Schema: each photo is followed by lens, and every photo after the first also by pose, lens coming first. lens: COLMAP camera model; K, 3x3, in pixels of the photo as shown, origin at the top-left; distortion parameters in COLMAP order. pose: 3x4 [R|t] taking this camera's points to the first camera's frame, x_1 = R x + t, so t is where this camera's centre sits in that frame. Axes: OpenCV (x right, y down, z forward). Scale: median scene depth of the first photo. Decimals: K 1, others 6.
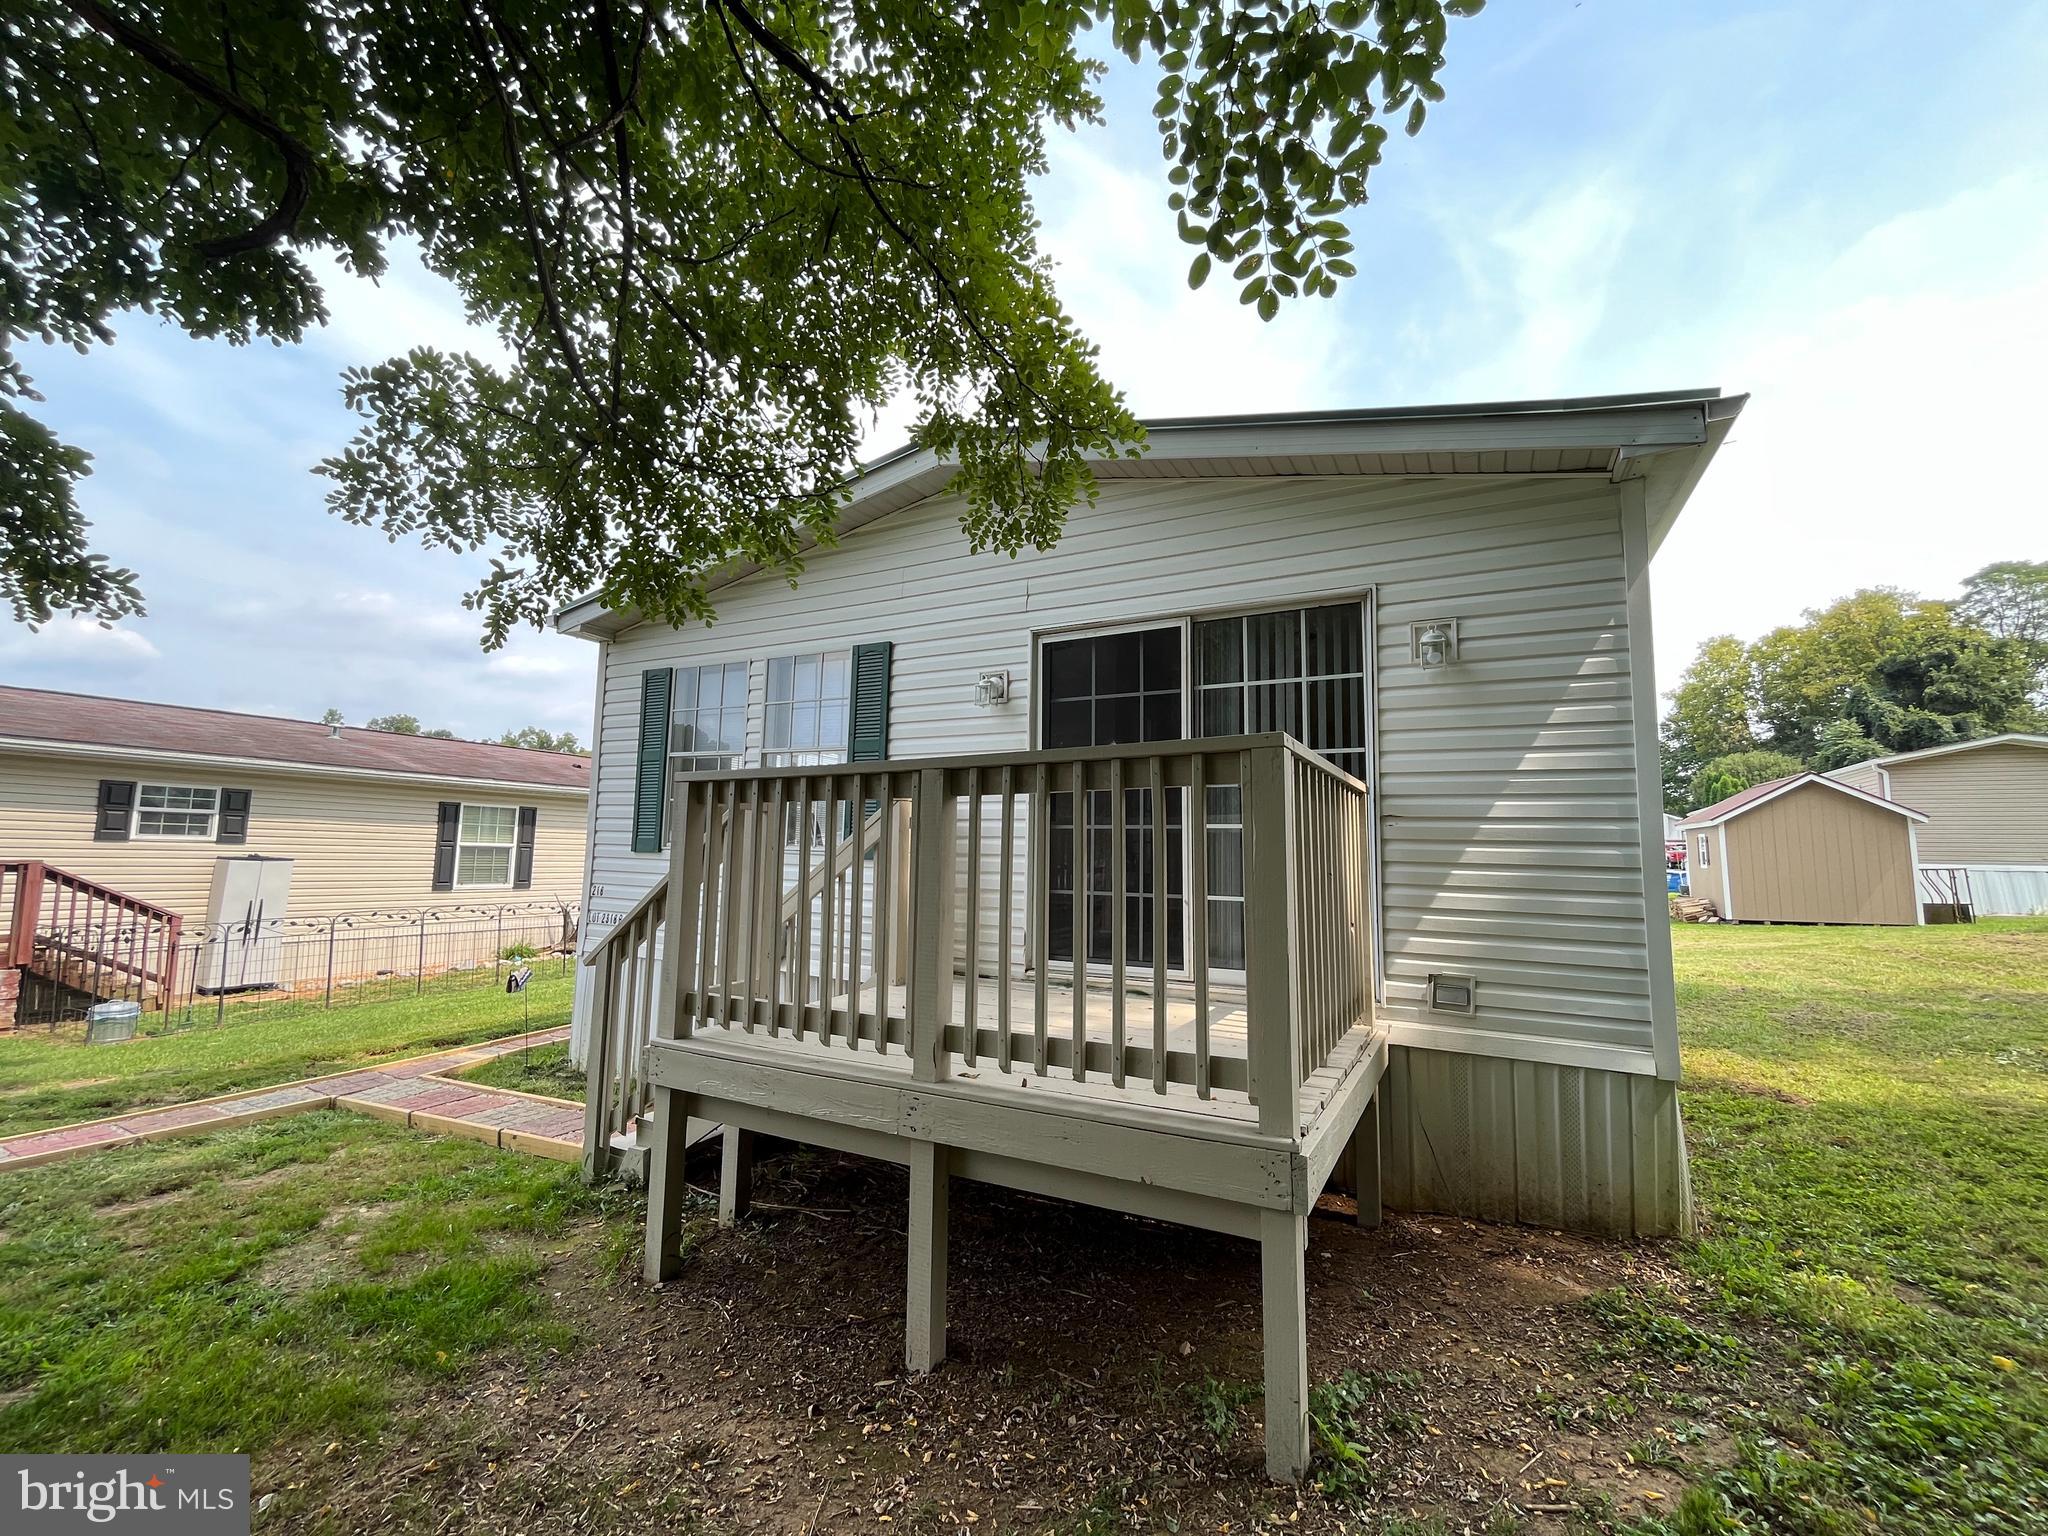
lens RADIAL K [[833.1, 0, 1024.0], [0, 833.1, 768.0], [0, 0, 1]] dist [-0.001379, -0.000196]
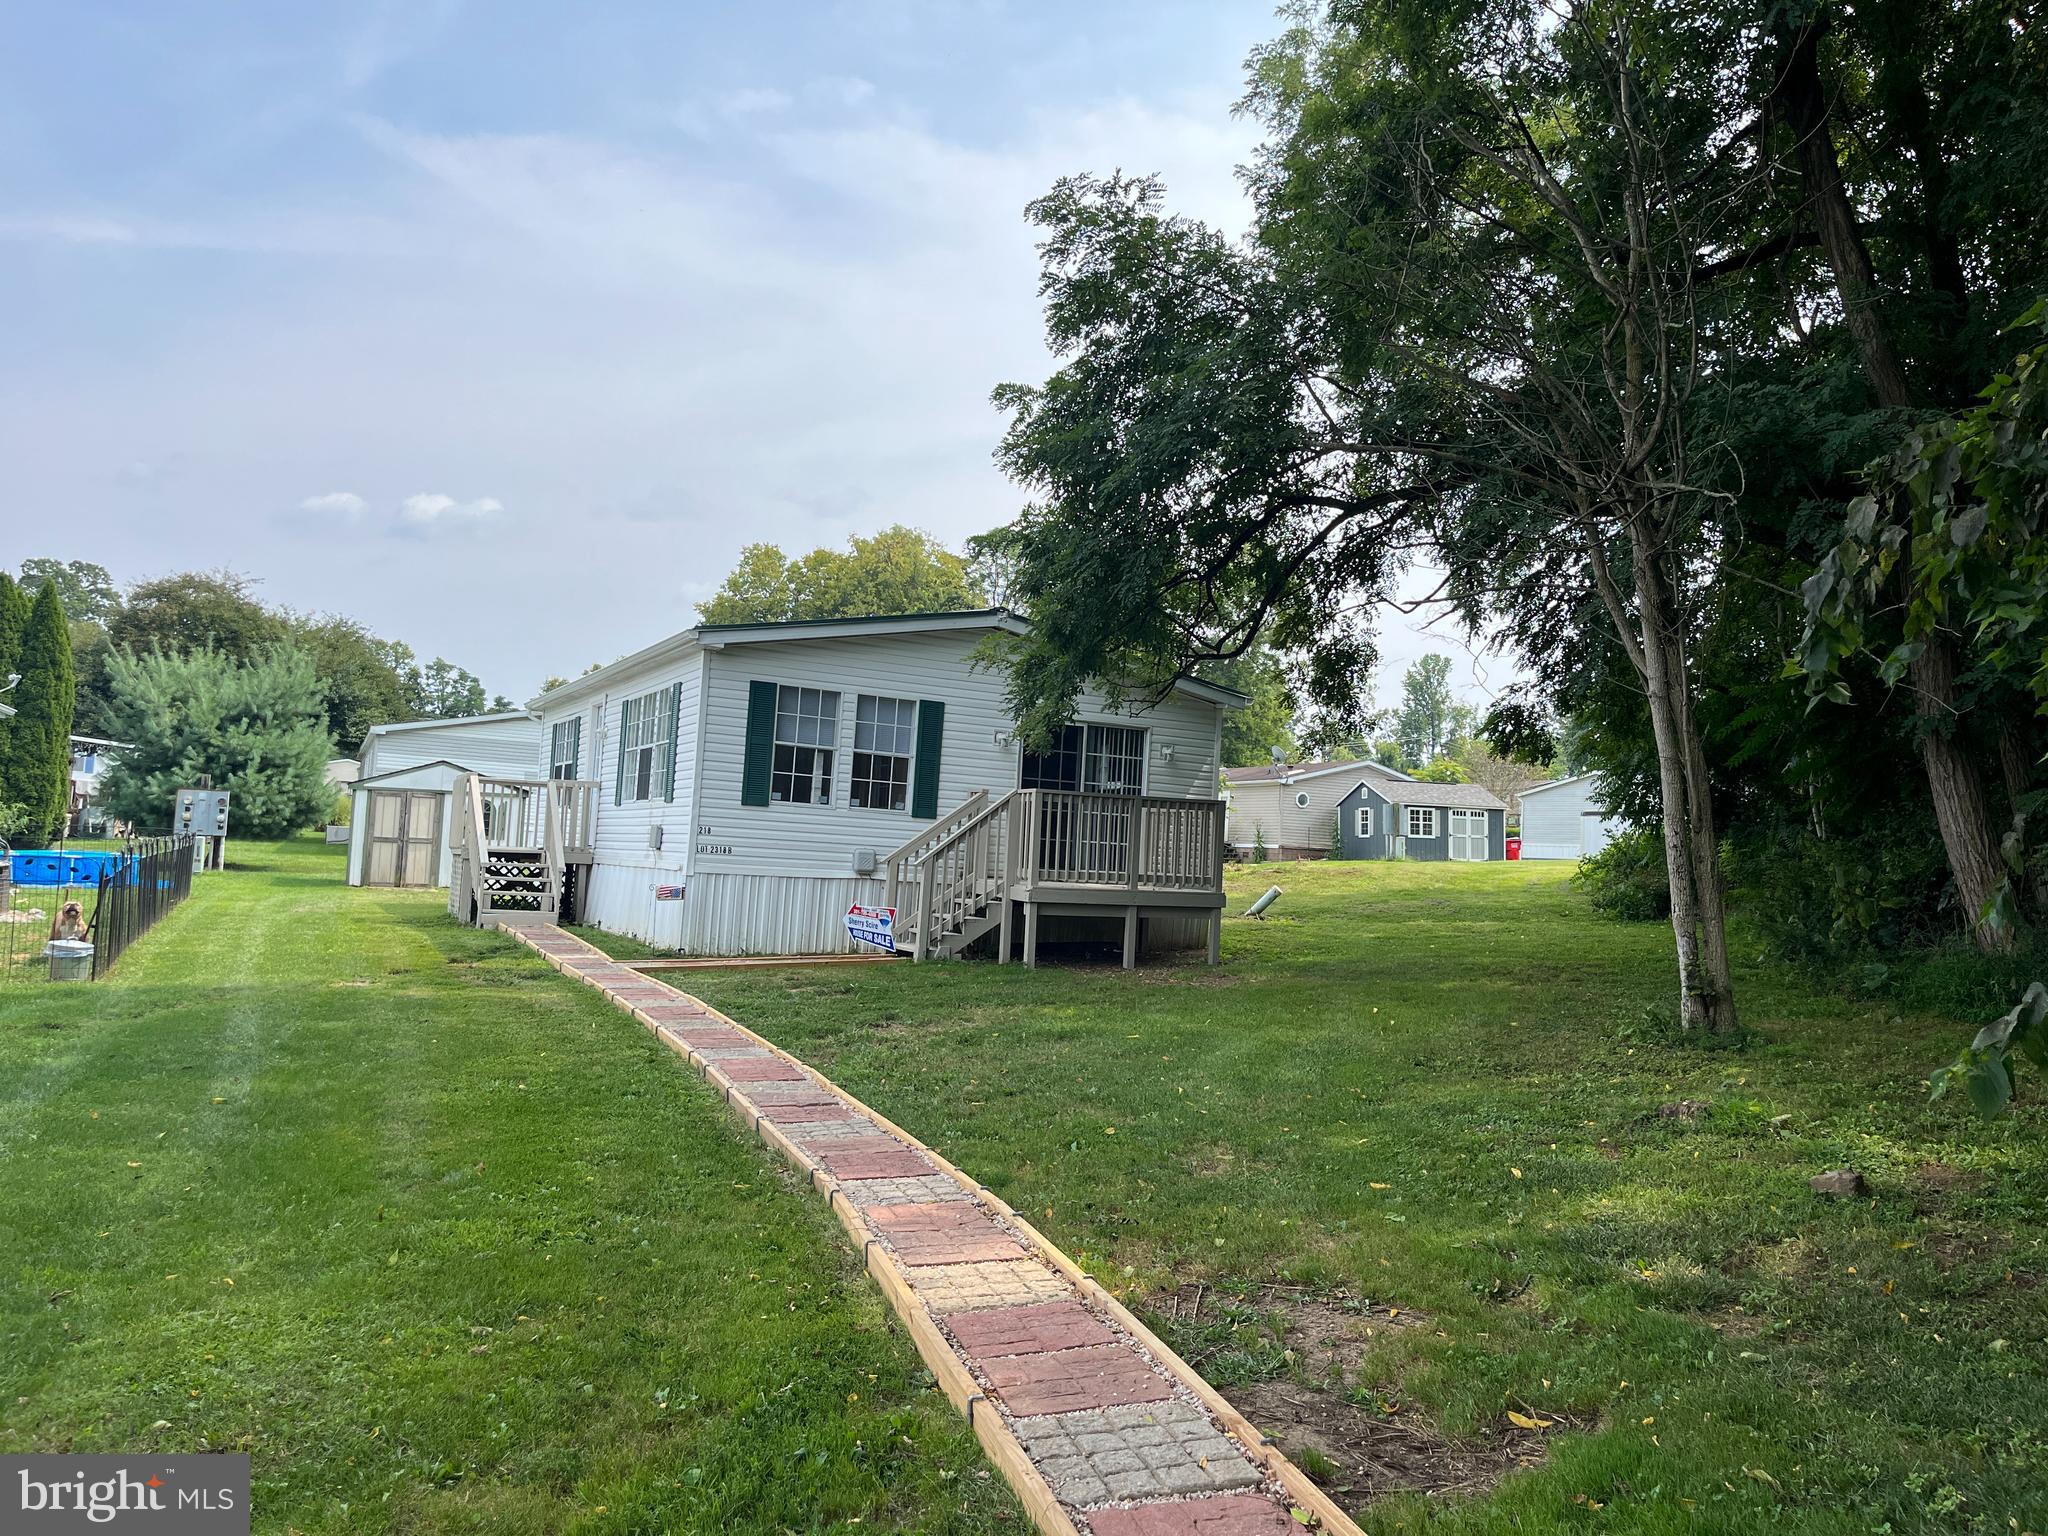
lens RADIAL K [[1539.5, 0, 1014.2], [0, 1539.5, 770.0], [0, 0, 1]] dist [0.129032, -0.225760]
pose [[0.591719, 0.062601, 0.803710, -2.747307], [-0.129889, 0.991358, 0.018412, -0.083936], [-0.795612, -0.115288, 0.594736, -1.148656]]
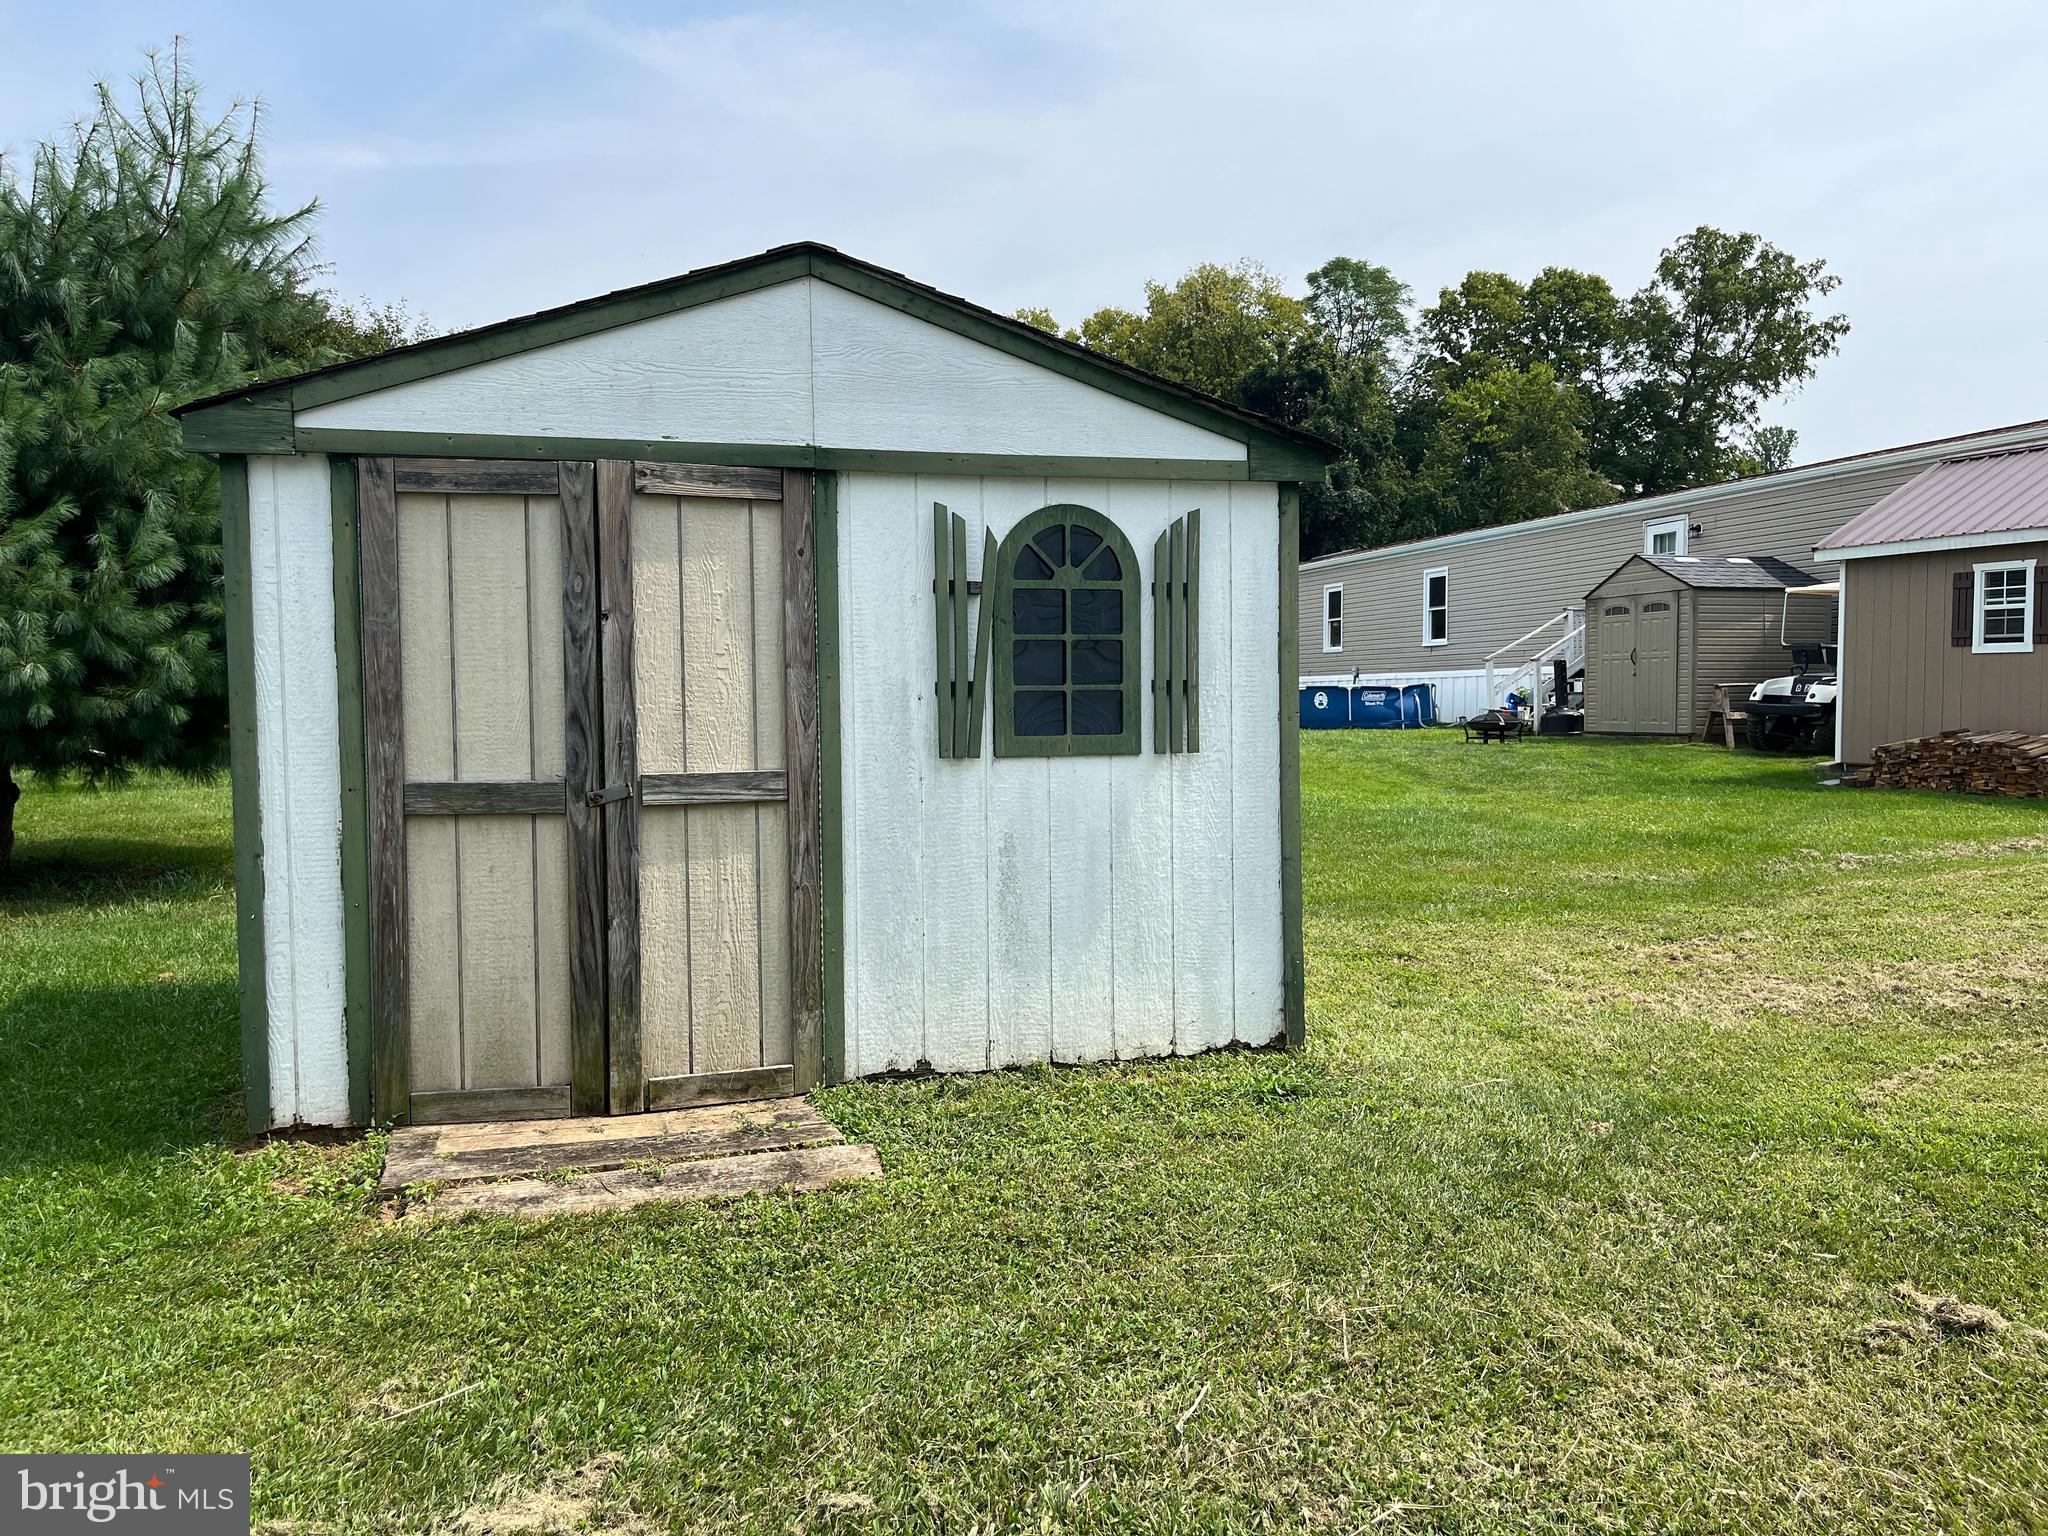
lens RADIAL K [[1539.5, 0, 1014.2], [0, 1539.5, 770.0], [0, 0, 1]] dist [0.129032, -0.225760]
pose [[0.690105, -0.050387, 0.721953, -0.022457], [-0.063104, 0.989584, 0.129386, 0.409622], [-0.720953, -0.134848, 0.679737, 3.098298]]
